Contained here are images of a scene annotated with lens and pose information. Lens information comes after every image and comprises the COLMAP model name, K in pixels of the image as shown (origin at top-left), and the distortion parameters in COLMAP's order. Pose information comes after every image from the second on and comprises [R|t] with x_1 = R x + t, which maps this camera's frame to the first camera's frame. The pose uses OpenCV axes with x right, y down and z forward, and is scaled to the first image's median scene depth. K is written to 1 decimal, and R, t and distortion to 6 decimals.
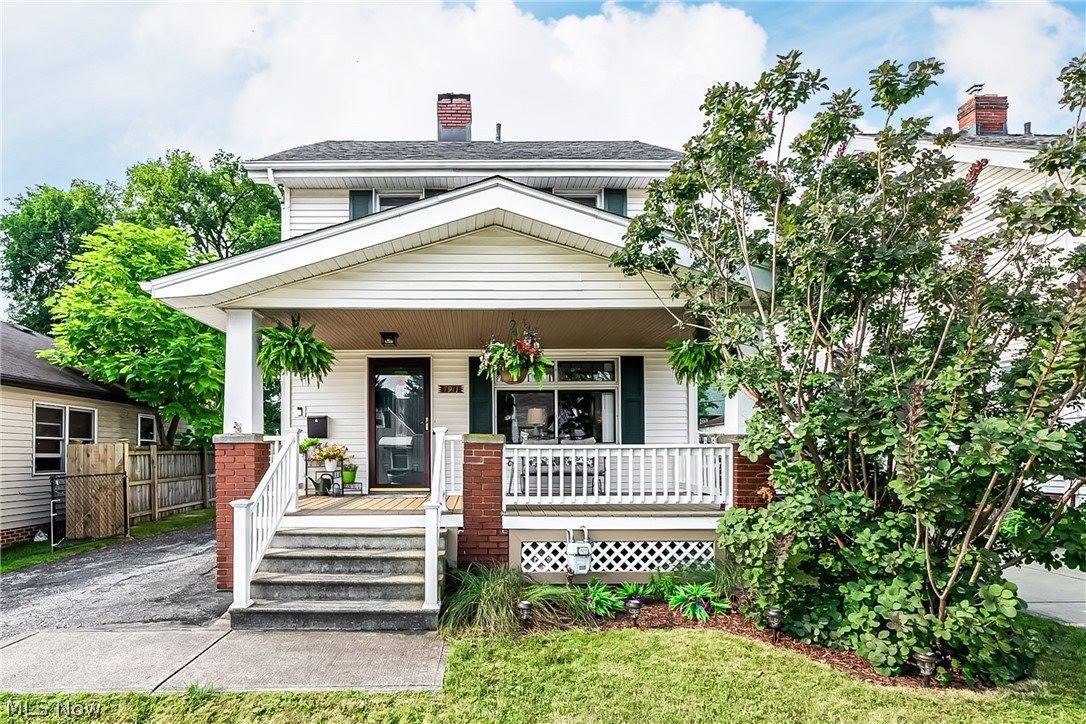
lens RADIAL K [[377.6, 0, 542.3], [0, 377.6, 356.8], [0, 0, 1]] dist [-0.002721, -0.000083]
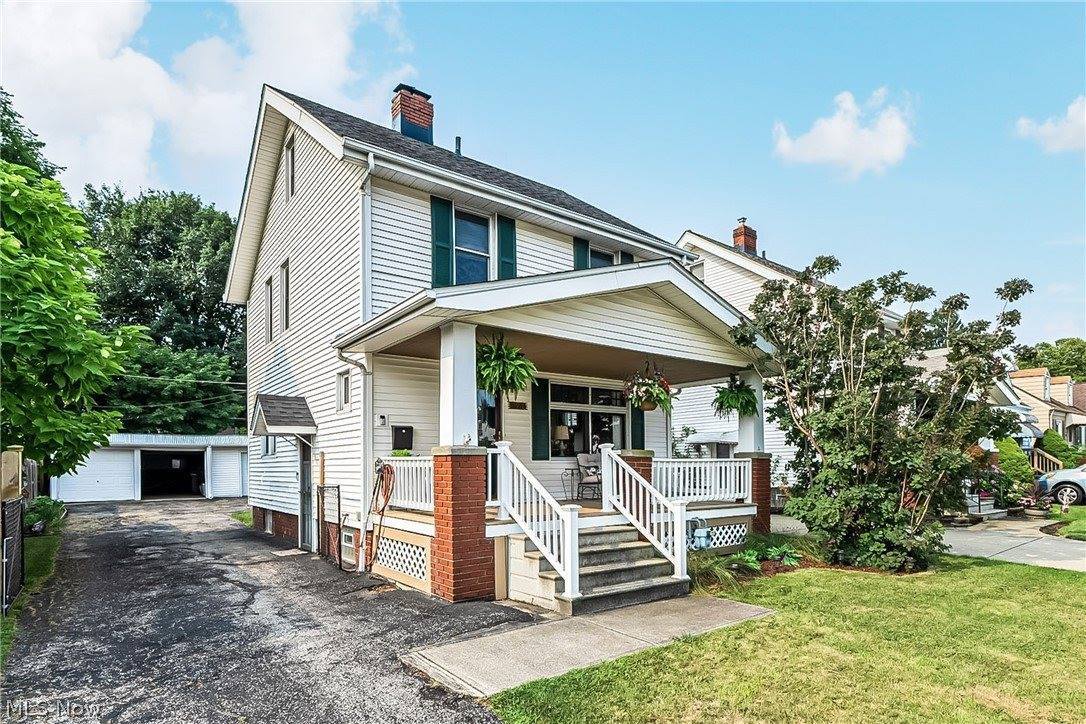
lens RADIAL K [[377.6, 0, 542.3], [0, 377.6, 356.8], [0, 0, 1]] dist [-0.002721, -0.000083]
pose [[0.893293, 0.122659, 0.432414, -0.704125], [-0.108274, 0.992437, -0.057840, 0.000902], [-0.436238, 0.004849, 0.899818, -0.007549]]
